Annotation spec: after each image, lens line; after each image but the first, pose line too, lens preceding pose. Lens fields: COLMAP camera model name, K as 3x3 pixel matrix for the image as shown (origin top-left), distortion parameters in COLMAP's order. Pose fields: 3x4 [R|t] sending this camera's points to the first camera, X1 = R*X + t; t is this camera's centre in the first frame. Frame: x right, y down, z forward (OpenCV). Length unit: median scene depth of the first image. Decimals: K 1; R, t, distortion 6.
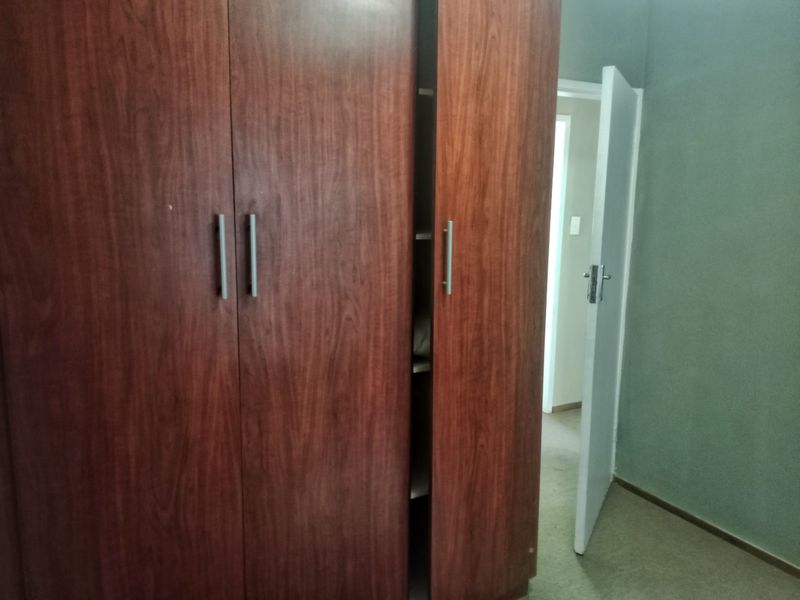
lens RADIAL K [[625.9, 0, 402.5], [0, 625.9, 297.6], [0, 0, 1]] dist [0.077159, -0.154158]
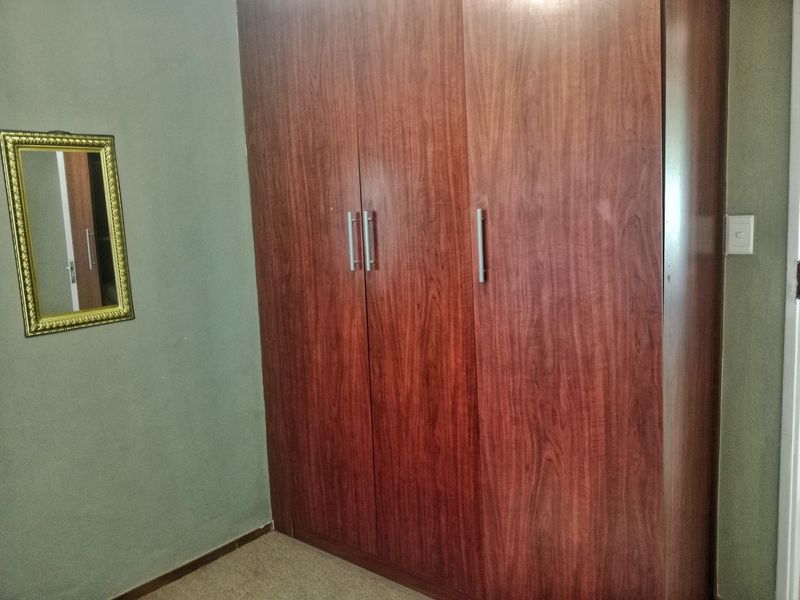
lens RADIAL K [[625.9, 0, 402.5], [0, 625.9, 297.6], [0, 0, 1]] dist [0.077159, -0.154158]
pose [[0.364160, 0.084428, -0.927502, 0.999473], [-0.107519, 0.993035, 0.048178, -0.016330], [0.925109, 0.082180, 0.370701, 0.527385]]
